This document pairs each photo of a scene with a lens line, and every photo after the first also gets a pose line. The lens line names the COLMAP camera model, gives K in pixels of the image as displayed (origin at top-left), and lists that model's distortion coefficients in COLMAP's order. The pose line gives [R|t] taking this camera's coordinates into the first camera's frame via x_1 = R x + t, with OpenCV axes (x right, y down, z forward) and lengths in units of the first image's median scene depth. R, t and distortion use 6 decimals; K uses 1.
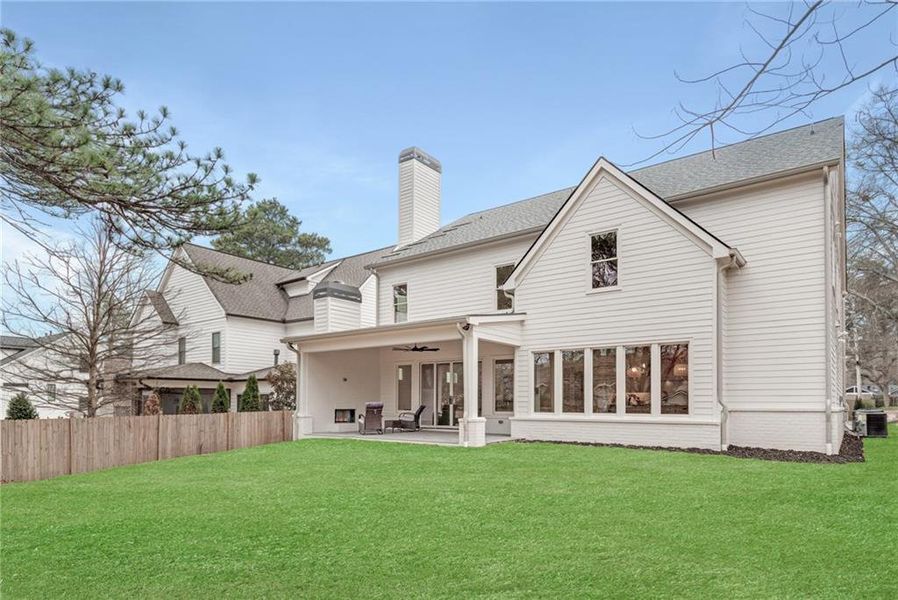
lens RADIAL K [[504.4, 0, 450.1], [0, 504.4, 298.8], [0, 0, 1]] dist [0.012092, -0.000088]
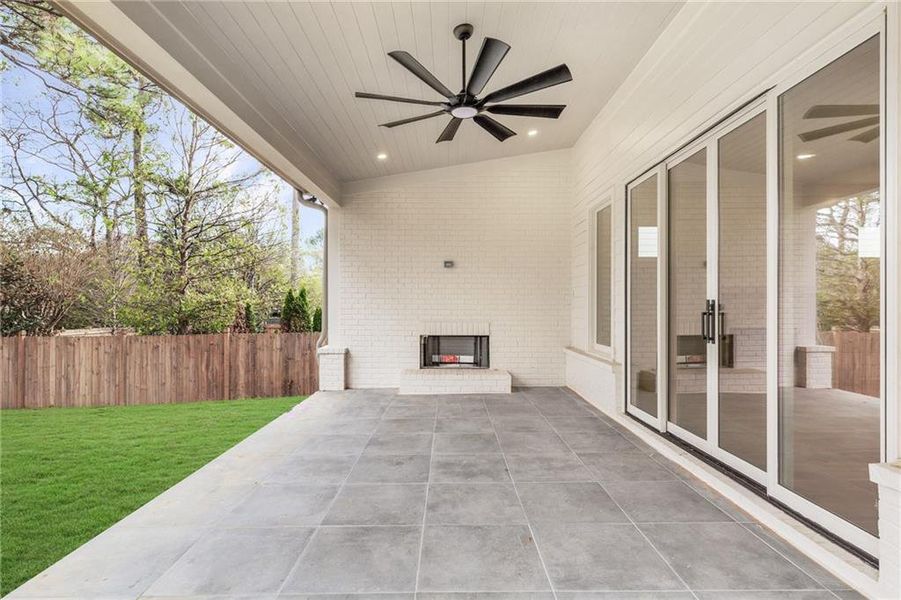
lens RADIAL K [[445.1, 0, 451.1], [0, 445.1, 303.4], [0, 0, 1]] dist [0.004984, -0.001226]
pose [[0.599273, -0.004821, -0.800531, 0.090362], [0.169426, 0.978094, 0.120942, 0.183139], [0.782411, -0.208108, 0.586962, 0.970964]]
